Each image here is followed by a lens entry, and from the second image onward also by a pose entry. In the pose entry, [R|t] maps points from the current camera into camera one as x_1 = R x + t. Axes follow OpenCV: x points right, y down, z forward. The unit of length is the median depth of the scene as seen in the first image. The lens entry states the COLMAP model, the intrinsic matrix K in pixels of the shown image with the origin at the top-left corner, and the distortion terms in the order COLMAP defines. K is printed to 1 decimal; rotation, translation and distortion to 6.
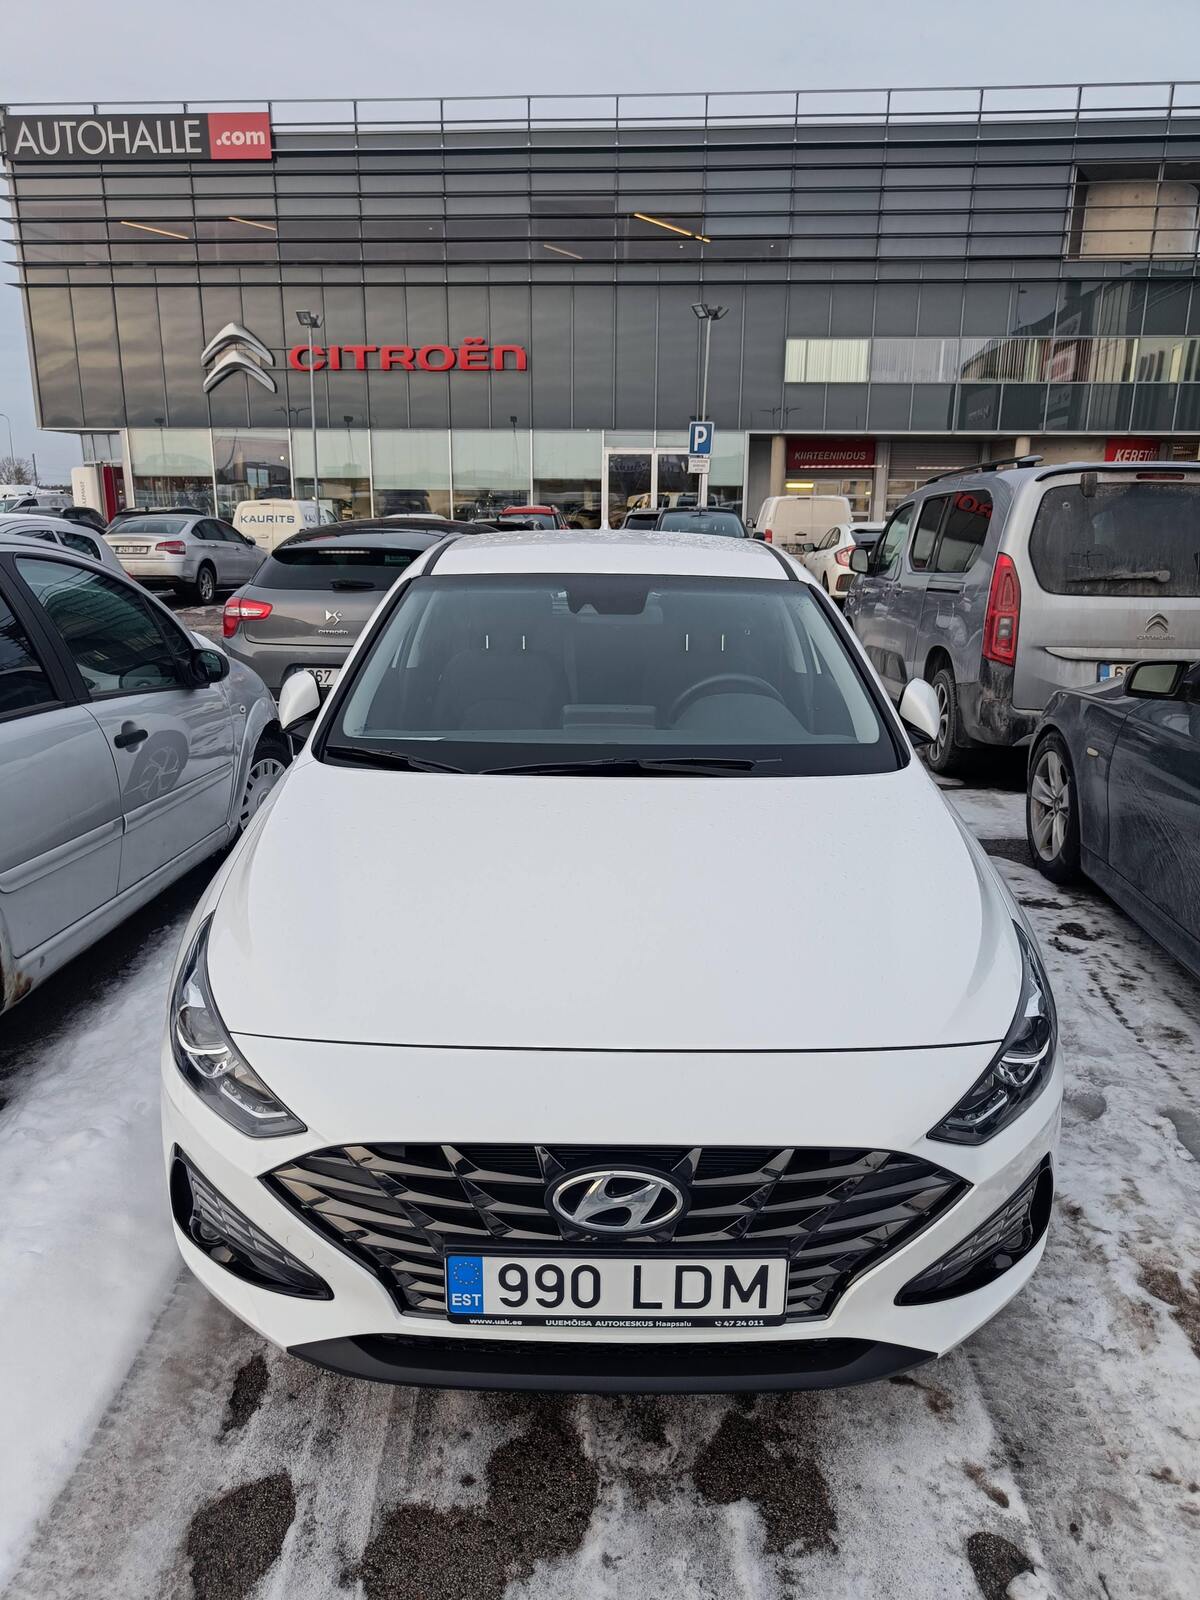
lens RADIAL K [[1129.7, 0, 599.1], [0, 1129.7, 814.3], [0, 0, 1]] dist [0.004529, -0.000501]
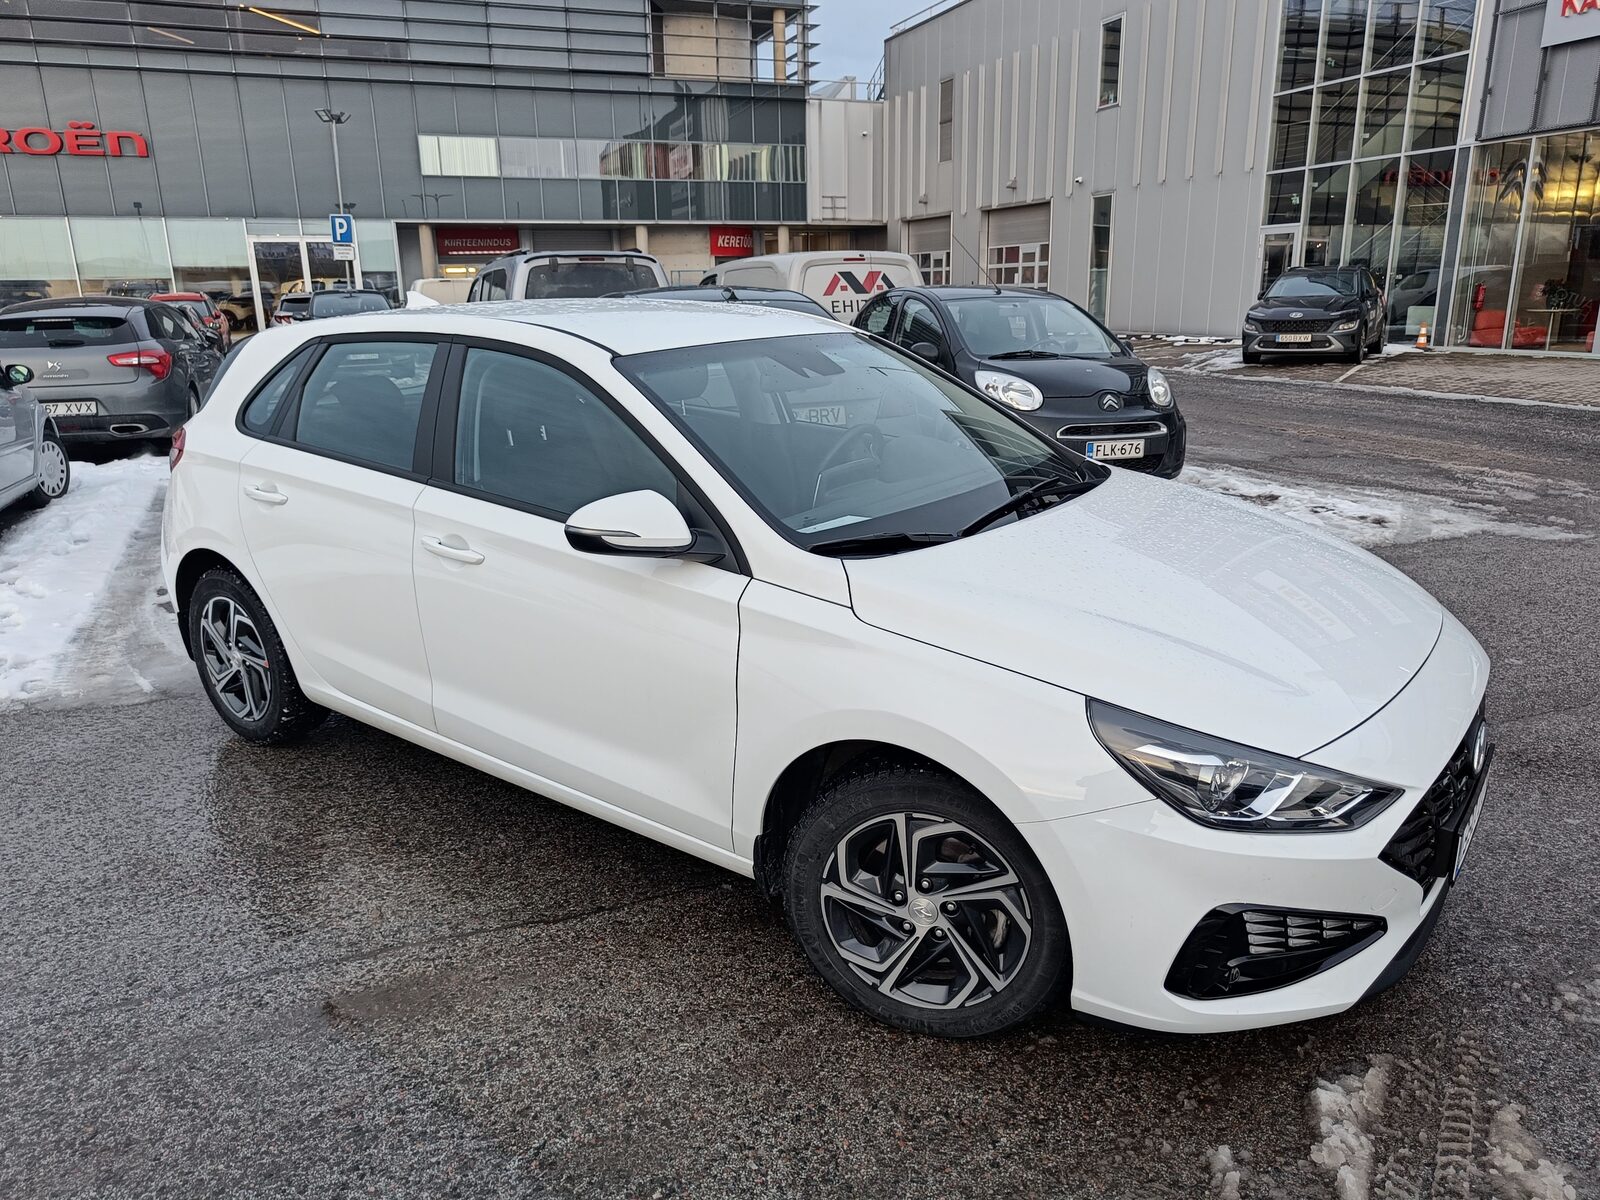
lens RADIAL K [[1129.7, 0, 809.0], [0, 1129.7, 607.4], [0, 0, 1]] dist [0.004529, -0.000501]
pose [[0.902551, -0.137145, 0.408157, -0.000773], [0.134382, 0.990290, 0.035589, 0.040003], [-0.409075, 0.022728, 0.912218, -0.132711]]
